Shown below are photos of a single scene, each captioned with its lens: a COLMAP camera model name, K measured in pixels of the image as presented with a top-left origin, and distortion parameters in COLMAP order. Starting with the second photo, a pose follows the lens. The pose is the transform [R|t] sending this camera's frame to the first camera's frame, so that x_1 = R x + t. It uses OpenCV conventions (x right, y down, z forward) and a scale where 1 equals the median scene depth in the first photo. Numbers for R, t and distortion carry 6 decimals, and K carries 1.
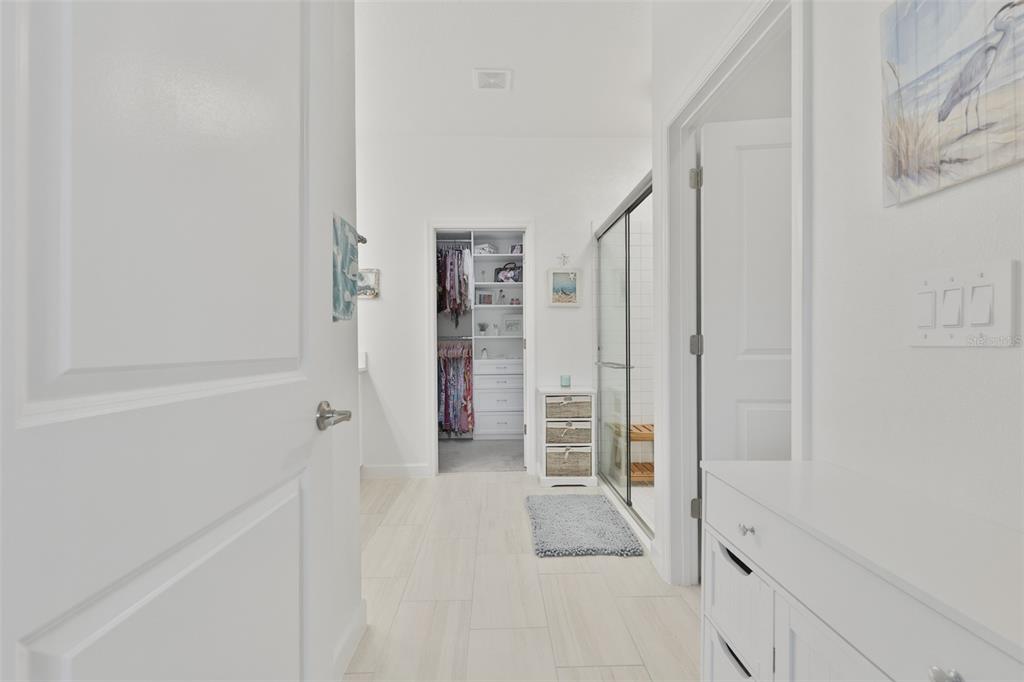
lens RADIAL K [[438.9, 0, 513.7], [0, 438.9, 345.5], [0, 0, 1]] dist [0.002819, 0.000233]
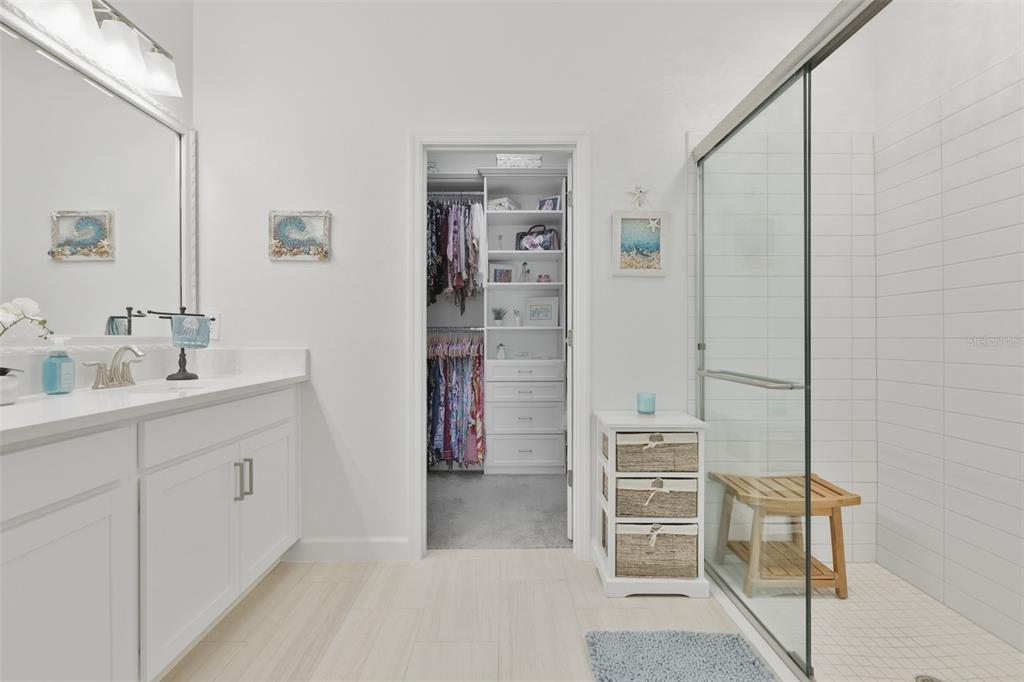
lens RADIAL K [[431.3, 0, 508.7], [0, 431.3, 339.1], [0, 0, 1]] dist [-0.002739, 0.000069]
pose [[0.999378, 0.007886, -0.034375, -0.031639], [-0.007895, 0.999969, -0.000132, -0.001106], [0.034373, 0.000403, 0.999409, 0.317684]]
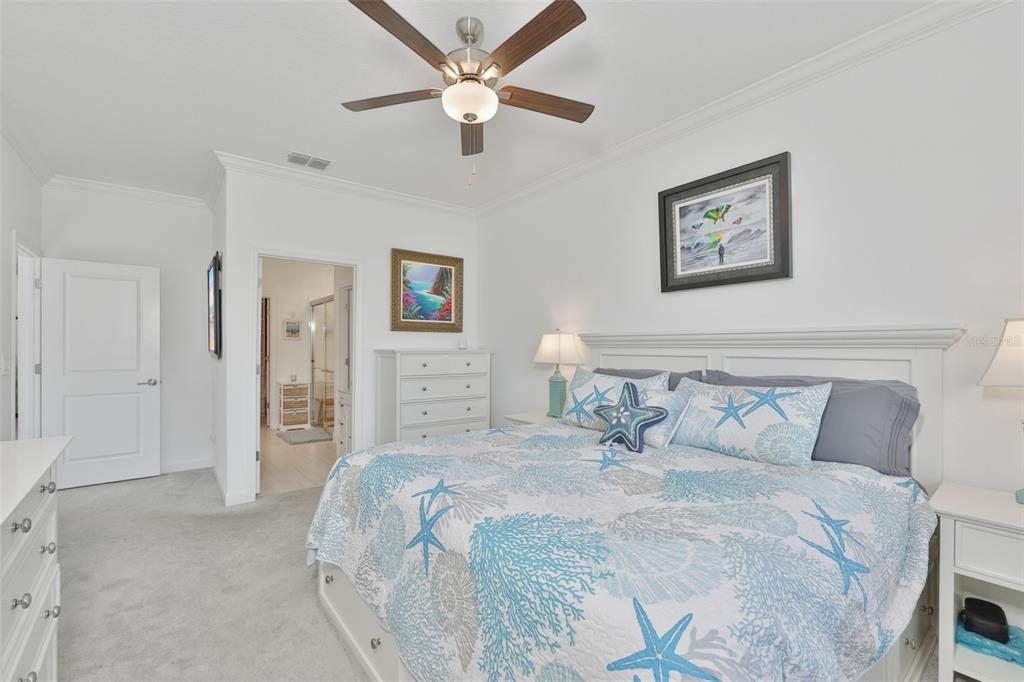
lens RADIAL K [[438.9, 0, 513.7], [0, 438.9, 345.5], [0, 0, 1]] dist [0.002819, 0.000233]
pose [[0.812401, 0.006133, 0.583067, -0.169748], [-0.002454, 0.999972, -0.007099, -0.039614], [-0.583094, 0.004336, 0.812393, -0.870598]]
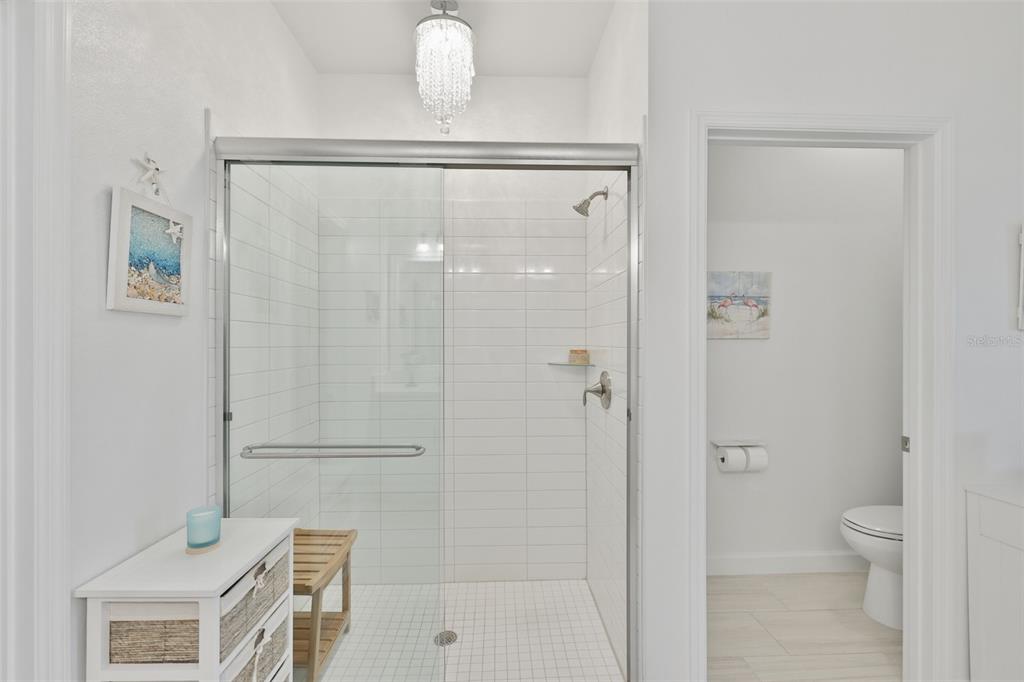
lens RADIAL K [[438.9, 0, 513.7], [0, 438.9, 345.5], [0, 0, 1]] dist [0.002819, 0.000233]
pose [[0.016178, 0.008437, 0.999834, -0.174508], [0.004667, 0.999953, -0.008513, -0.045056], [-0.999858, 0.004804, 0.016138, 0.549541]]
